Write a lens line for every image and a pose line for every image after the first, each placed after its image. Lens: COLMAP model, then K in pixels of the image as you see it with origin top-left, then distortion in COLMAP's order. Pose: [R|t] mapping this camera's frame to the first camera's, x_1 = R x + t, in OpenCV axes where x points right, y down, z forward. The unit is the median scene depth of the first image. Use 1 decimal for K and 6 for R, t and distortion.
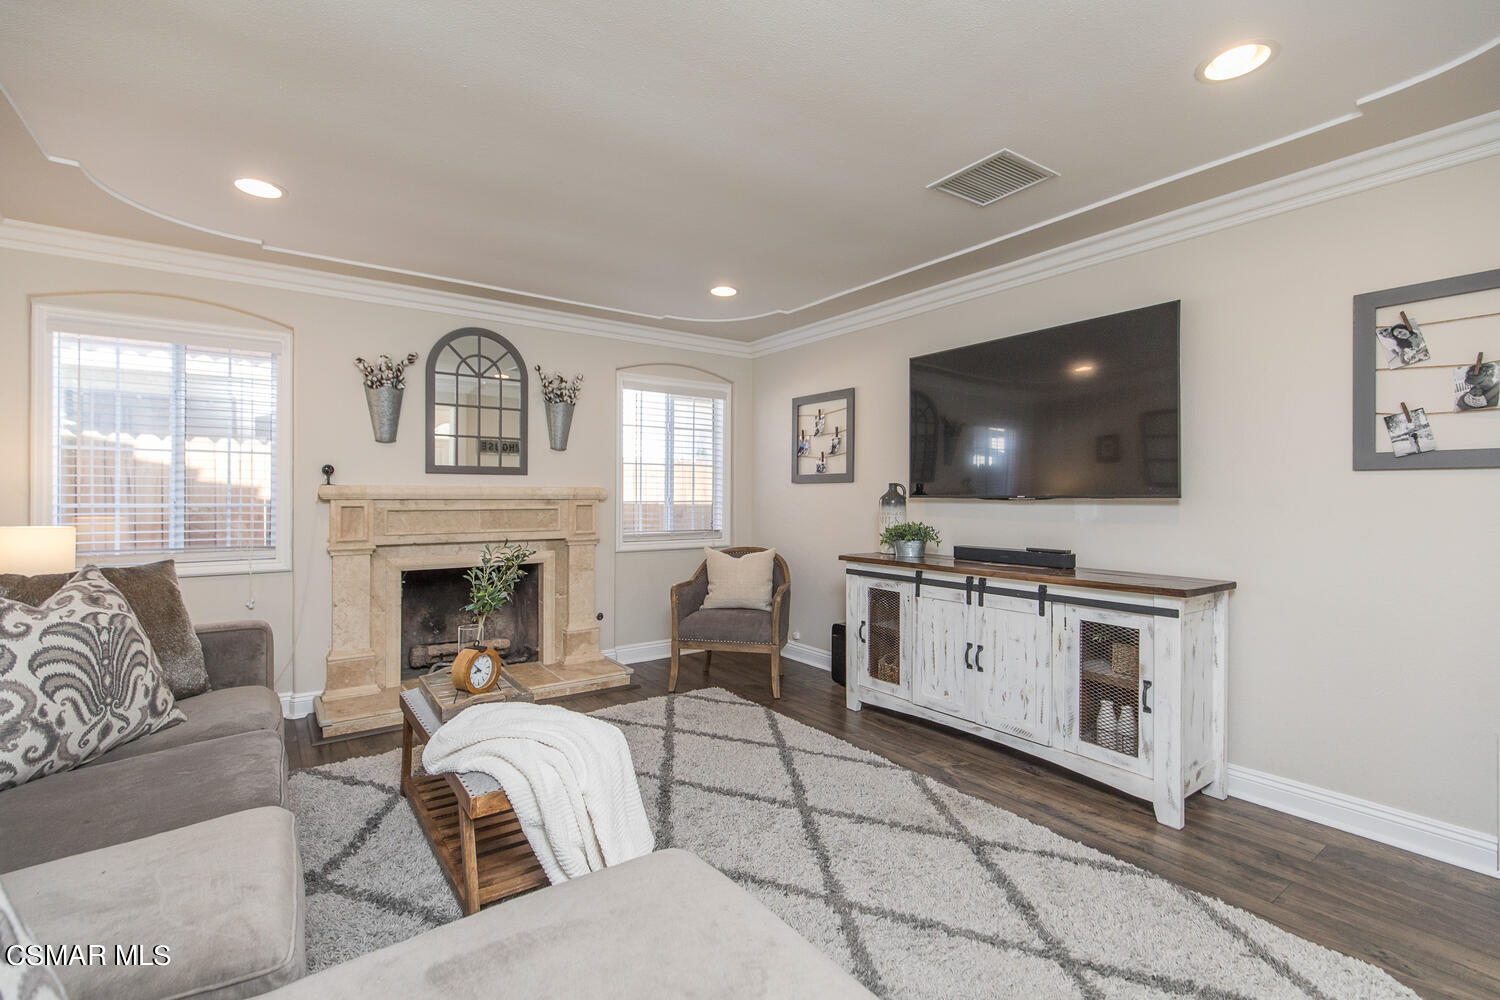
lens RADIAL K [[675.5, 0, 743.5], [0, 675.5, 496.5], [0, 0, 1]] dist [0.008147, -0.002339]
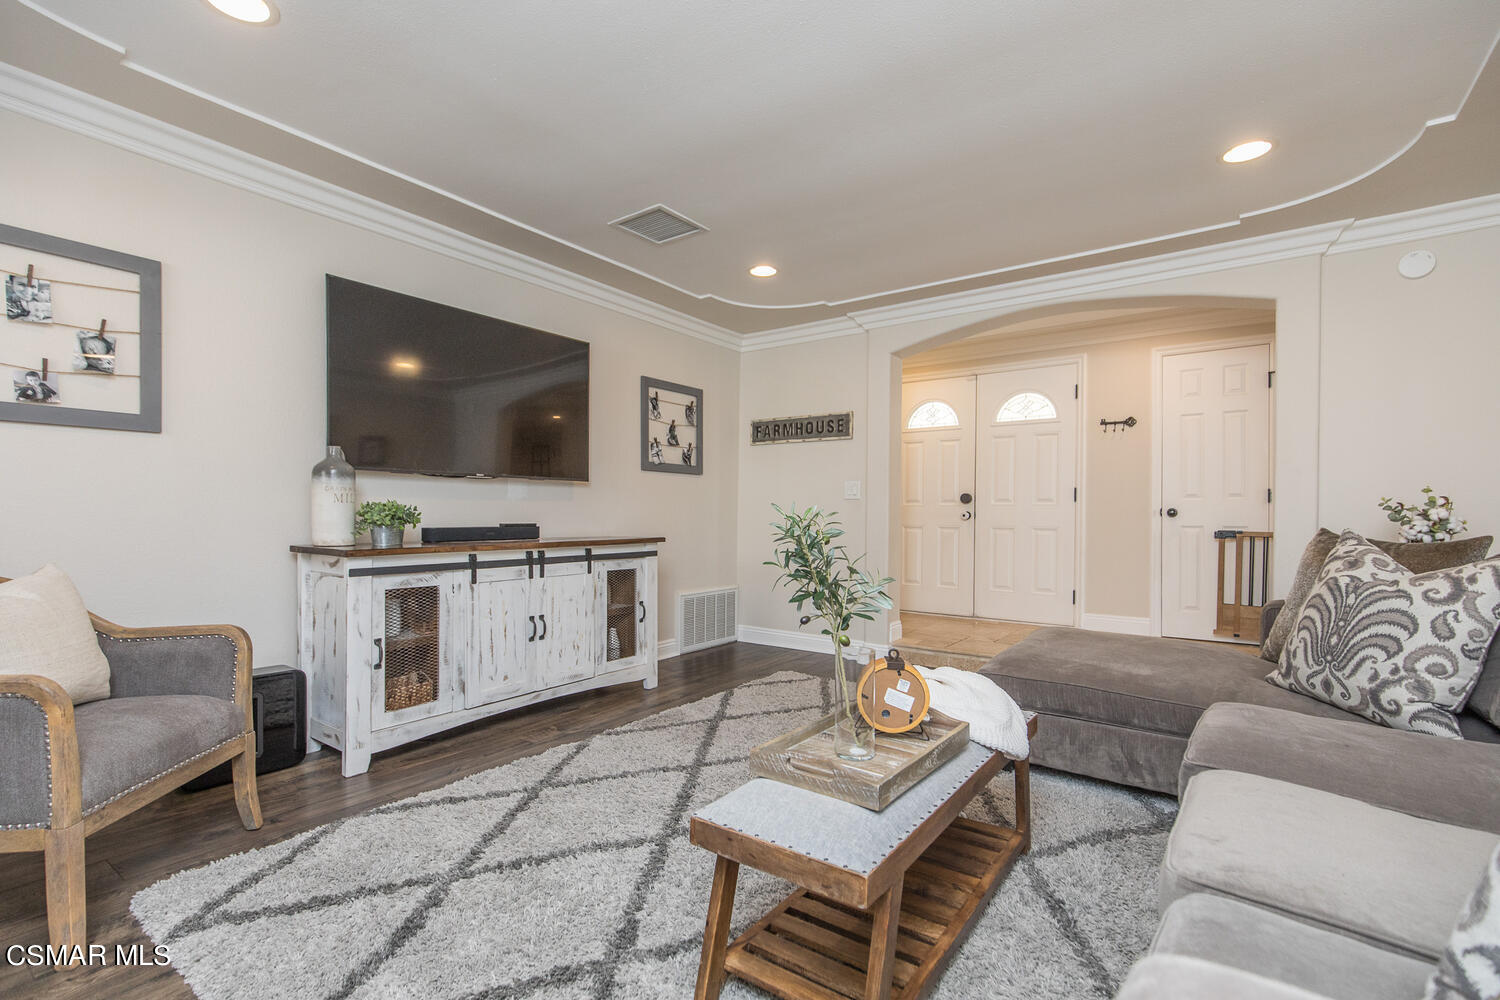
lens RADIAL K [[698.4, 0, 747.0], [0, 698.4, 515.2], [0, 0, 1]] dist [0.005987, 0.000067]
pose [[-0.332096, -0.006721, 0.943222, -0.661200], [-0.006044, 0.999969, 0.004997, 0.049126], [-0.943226, -0.004041, -0.332126, 0.898880]]
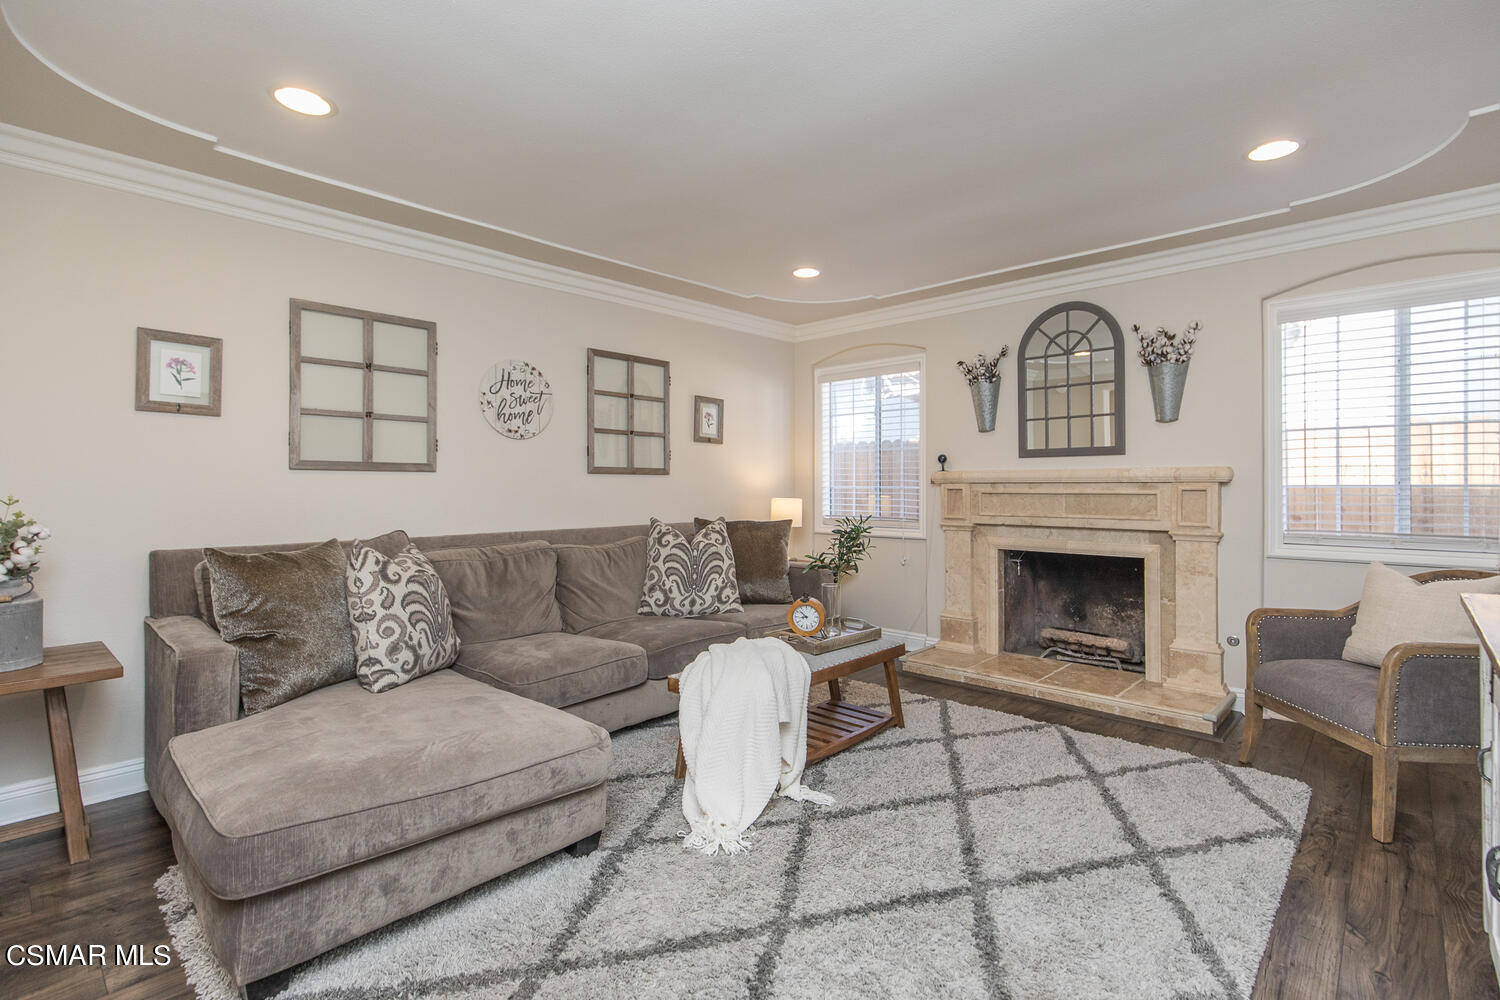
lens RADIAL K [[698.4, 0, 741.3], [0, 698.4, 487.1], [0, 0, 1]] dist [0.005987, 0.000067]
pose [[0.187391, 0.001781, -0.982284, 0.563511], [0.001985, 0.999996, 0.002192, 0.008302], [0.982283, -0.002361, 0.187387, 0.420278]]
